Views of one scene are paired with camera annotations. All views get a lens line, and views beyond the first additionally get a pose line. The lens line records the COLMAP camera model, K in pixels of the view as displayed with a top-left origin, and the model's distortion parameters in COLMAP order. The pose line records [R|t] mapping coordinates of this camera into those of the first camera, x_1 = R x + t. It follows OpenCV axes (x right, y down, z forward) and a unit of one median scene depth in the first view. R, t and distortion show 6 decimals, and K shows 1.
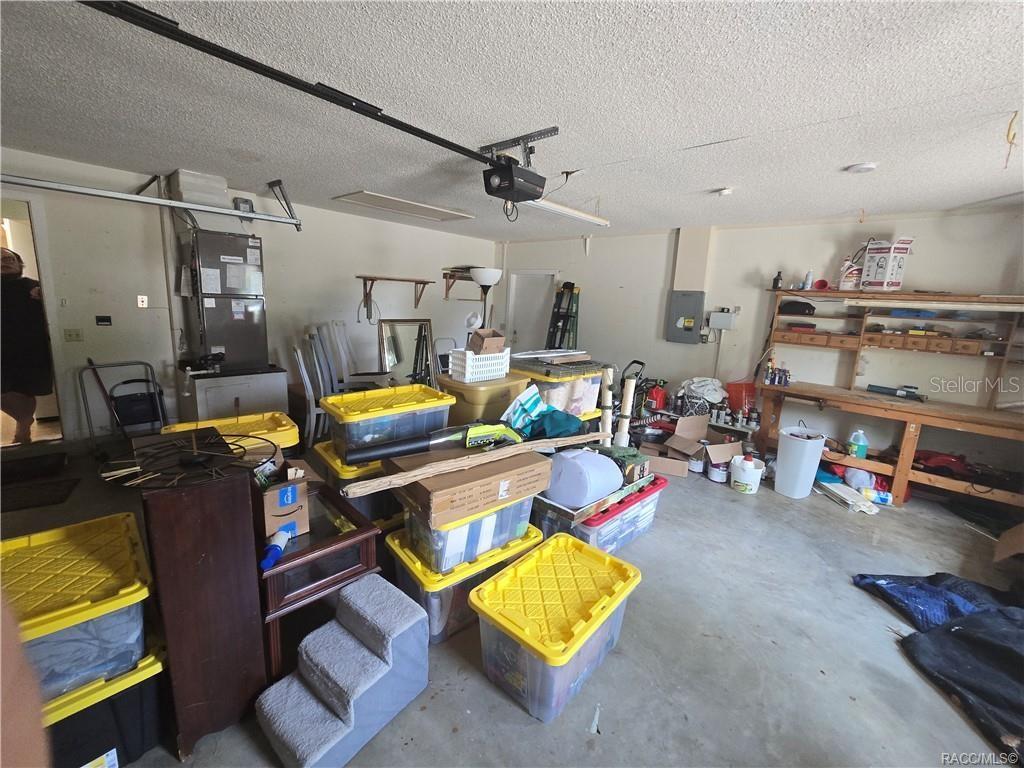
lens RADIAL K [[415.8, 0, 512.0], [0, 415.8, 384.0], [0, 0, 1]] dist [-0.001508, -0.000140]
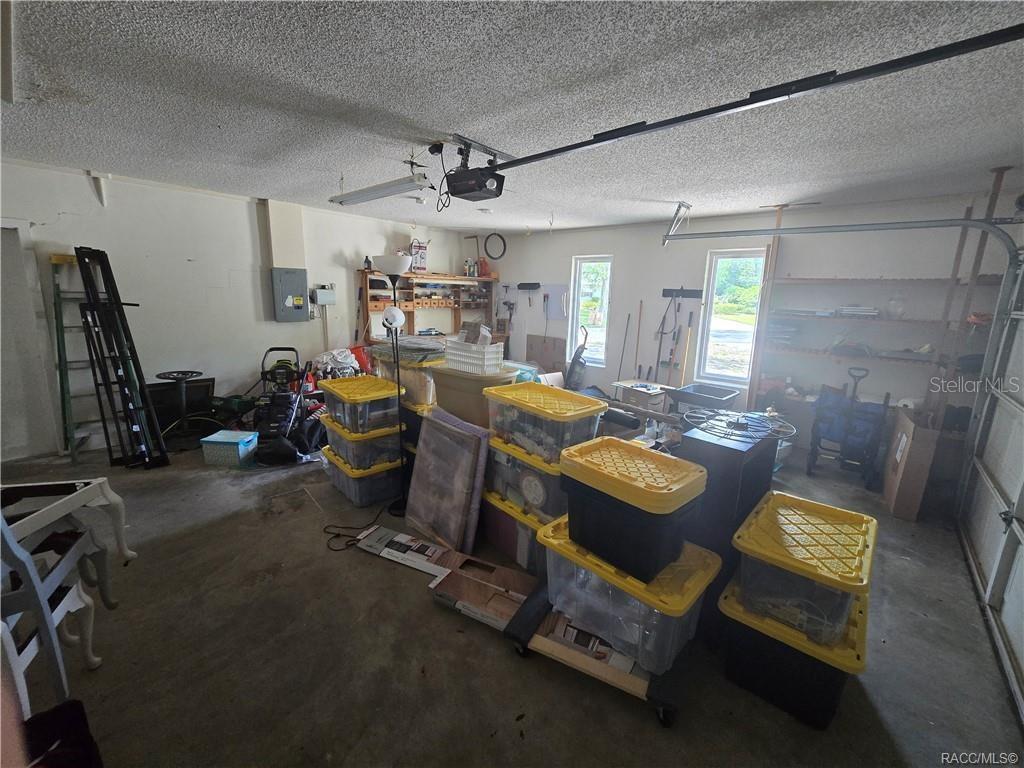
lens RADIAL K [[415.8, 0, 512.0], [0, 415.8, 384.0], [0, 0, 1]] dist [-0.001508, -0.000140]
pose [[-0.001892, -0.267327, 0.963604, -0.679721], [0.174815, 0.948679, 0.263530, -0.148350], [-0.984599, 0.168951, 0.044938, 0.540679]]
